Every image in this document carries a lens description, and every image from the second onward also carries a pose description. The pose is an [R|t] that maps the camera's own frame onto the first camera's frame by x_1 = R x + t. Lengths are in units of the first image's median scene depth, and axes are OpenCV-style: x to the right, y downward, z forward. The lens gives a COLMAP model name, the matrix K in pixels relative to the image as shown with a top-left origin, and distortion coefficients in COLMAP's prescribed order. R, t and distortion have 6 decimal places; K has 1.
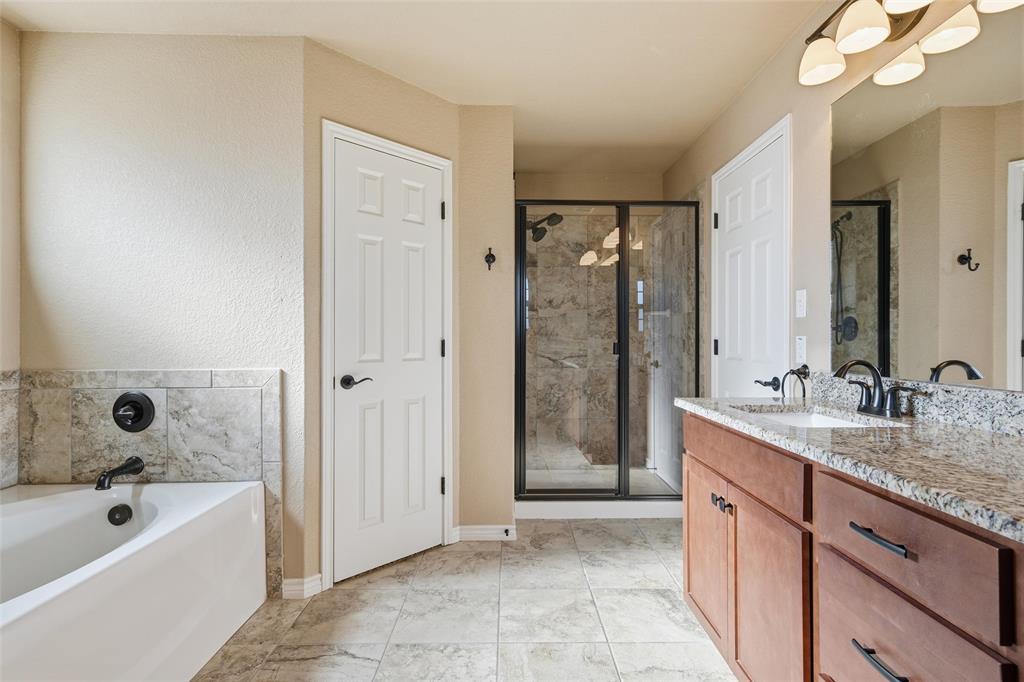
lens RADIAL K [[470.3, 0, 511.9], [0, 470.3, 340.3], [0, 0, 1]] dist [-0.002724, 0.002457]
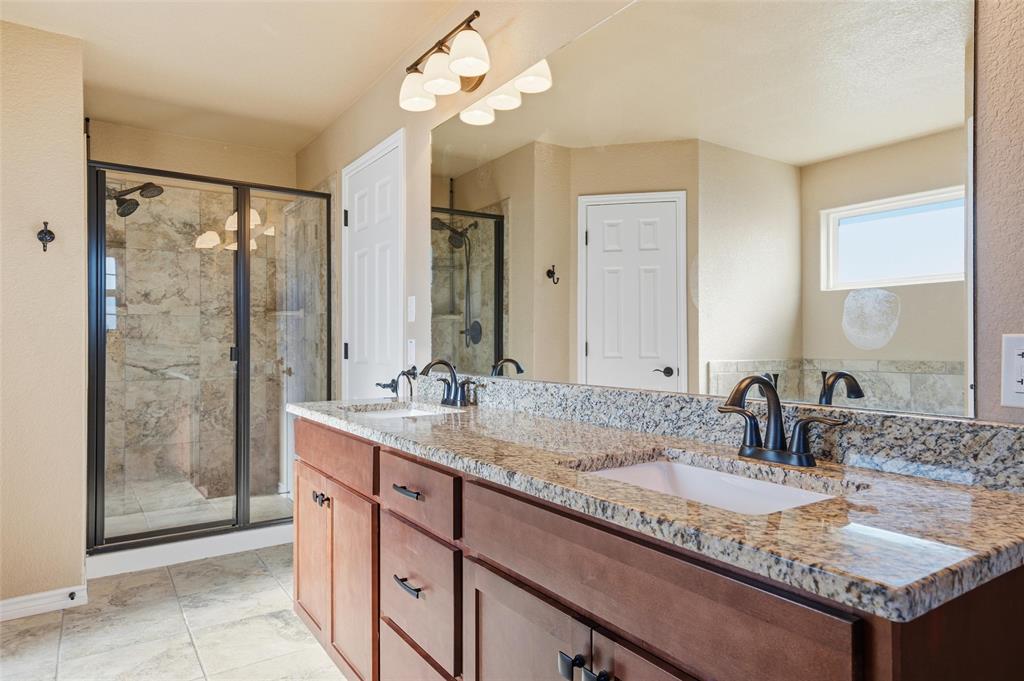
lens RADIAL K [[625.4, 0, 511.9], [0, 625.4, 338.9], [0, 0, 1]] dist [0.029865, -0.002636]
pose [[0.836870, -0.001141, 0.547401, 0.021334], [0.005453, 0.999966, -0.006253, 0.000109], [-0.547375, 0.008218, 0.836847, -0.261431]]
